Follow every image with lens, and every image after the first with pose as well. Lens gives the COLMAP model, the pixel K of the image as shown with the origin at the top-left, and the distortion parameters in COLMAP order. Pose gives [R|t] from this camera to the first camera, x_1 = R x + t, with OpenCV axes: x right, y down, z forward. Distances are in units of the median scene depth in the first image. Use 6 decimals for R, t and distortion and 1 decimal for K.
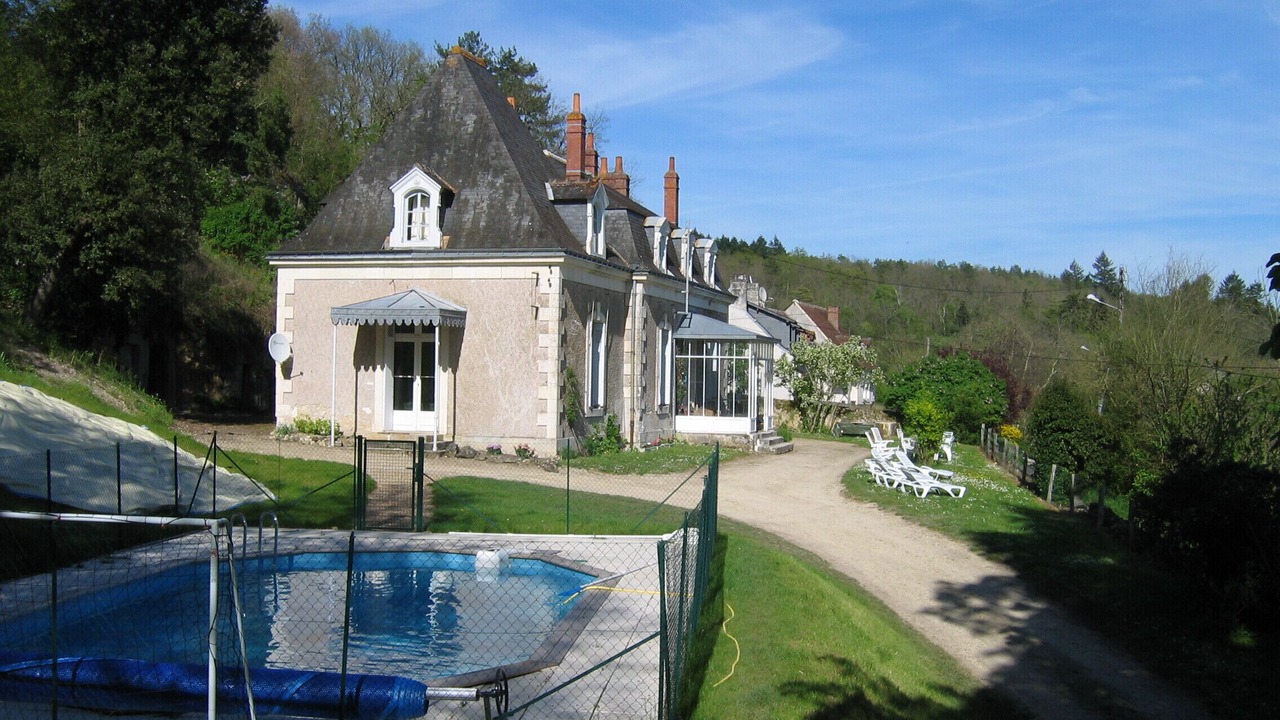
lens RADIAL K [[1431.5, 0, 640.0], [0, 1431.5, 360.0], [0, 0, 1]] dist [-0.148172, -0.009076]
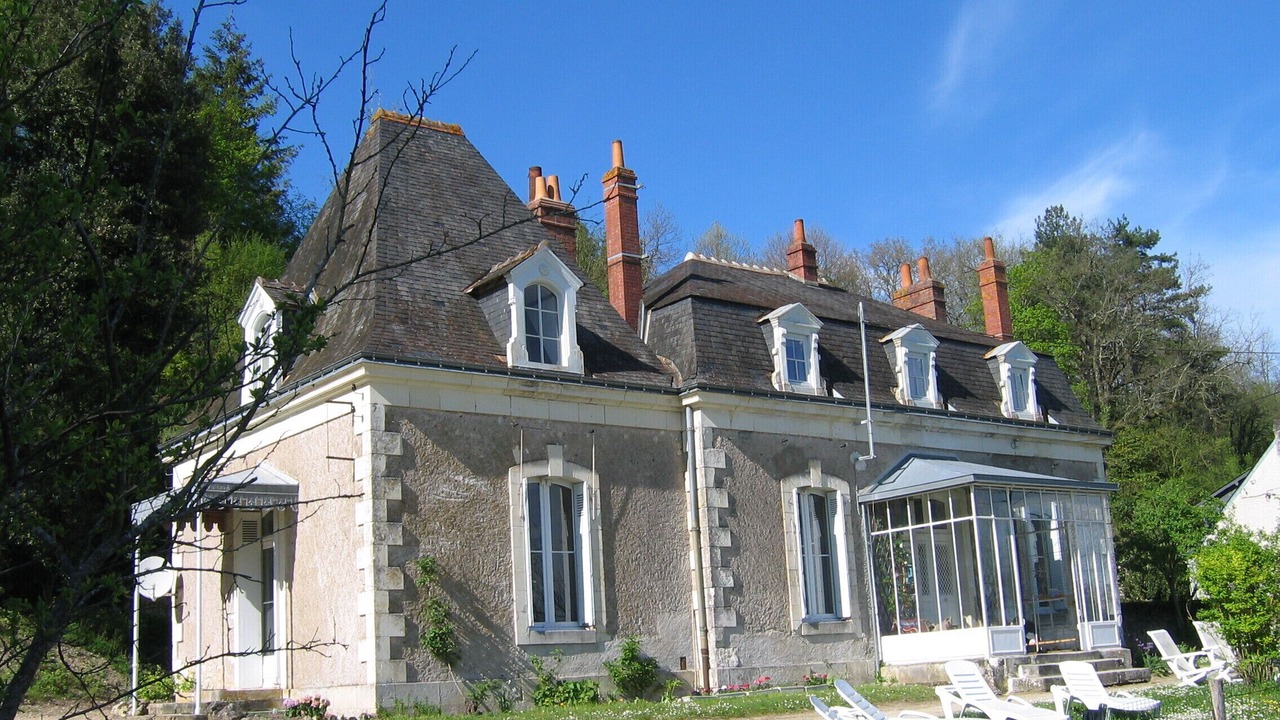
lens RADIAL K [[1431.5, 0, 640.0], [0, 1431.5, 360.0], [0, 0, 1]] dist [-0.148172, -0.009076]
pose [[0.807509, -0.198188, -0.555563, 0.343768], [0.081287, 0.970268, -0.227976, 0.064122], [0.584227, 0.138933, 0.799610, 0.574975]]
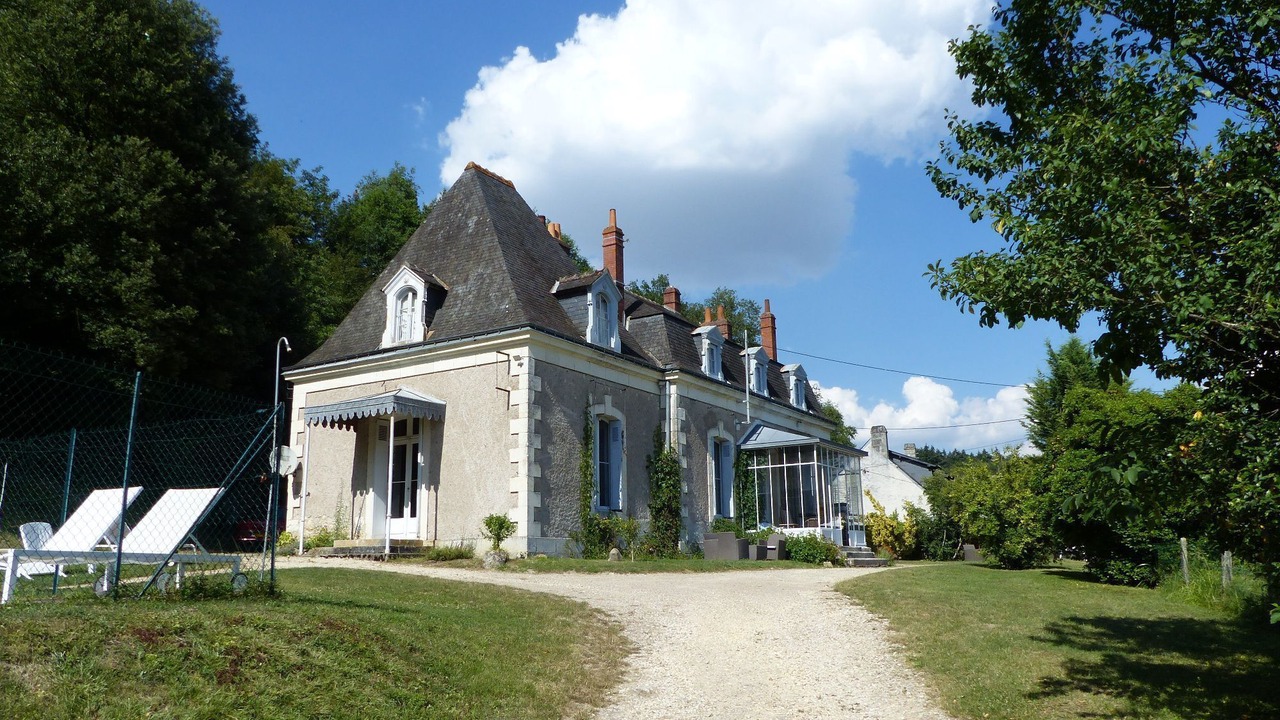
lens RADIAL K [[964.2, 0, 640.0], [0, 964.2, 360.0], [0, 0, 1]] dist [-0.006319, -0.000682]
pose [[0.961459, -0.093662, -0.258503, 0.162690], [0.038243, 0.976606, -0.211608, 0.074071], [0.272275, 0.193567, 0.942549, 0.425958]]
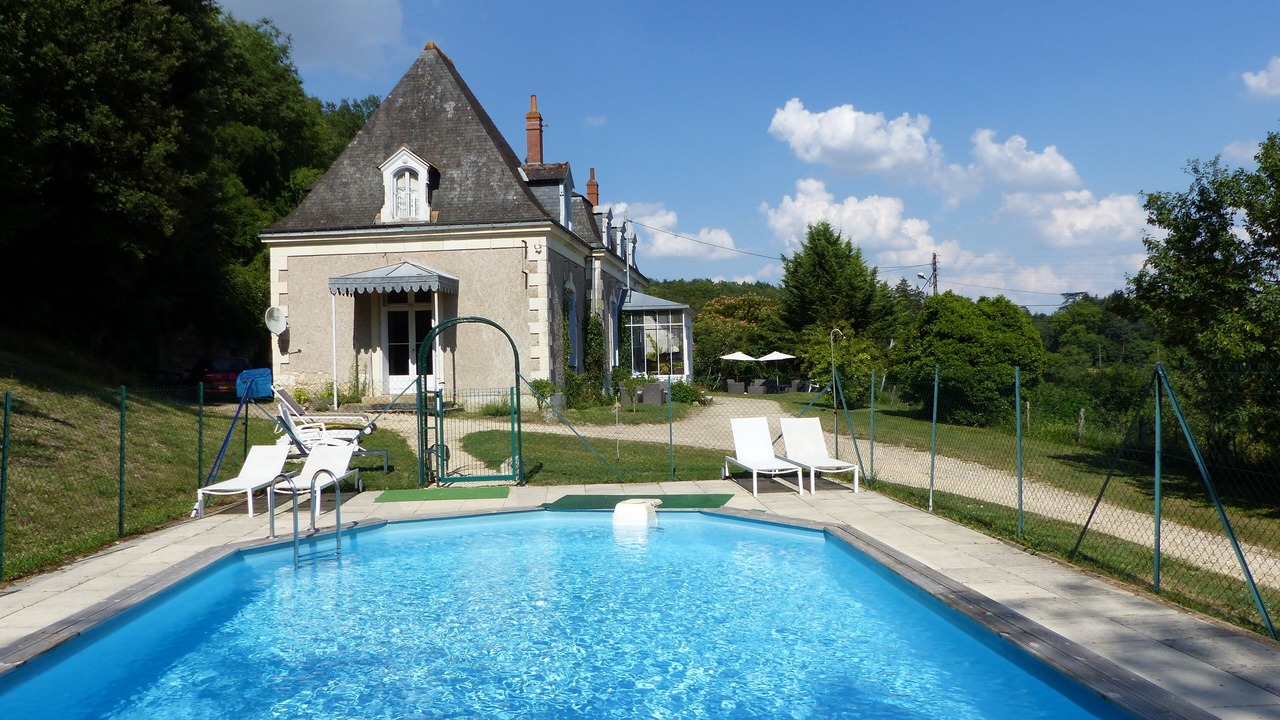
lens RADIAL K [[964.2, 0, 640.0], [0, 964.2, 360.0], [0, 0, 1]] dist [-0.006319, -0.000682]
pose [[0.987955, -0.039133, 0.149709, -0.095585], [0.038986, 0.999232, 0.003918, 0.028223], [-0.149748, 0.001966, 0.988722, 0.255114]]
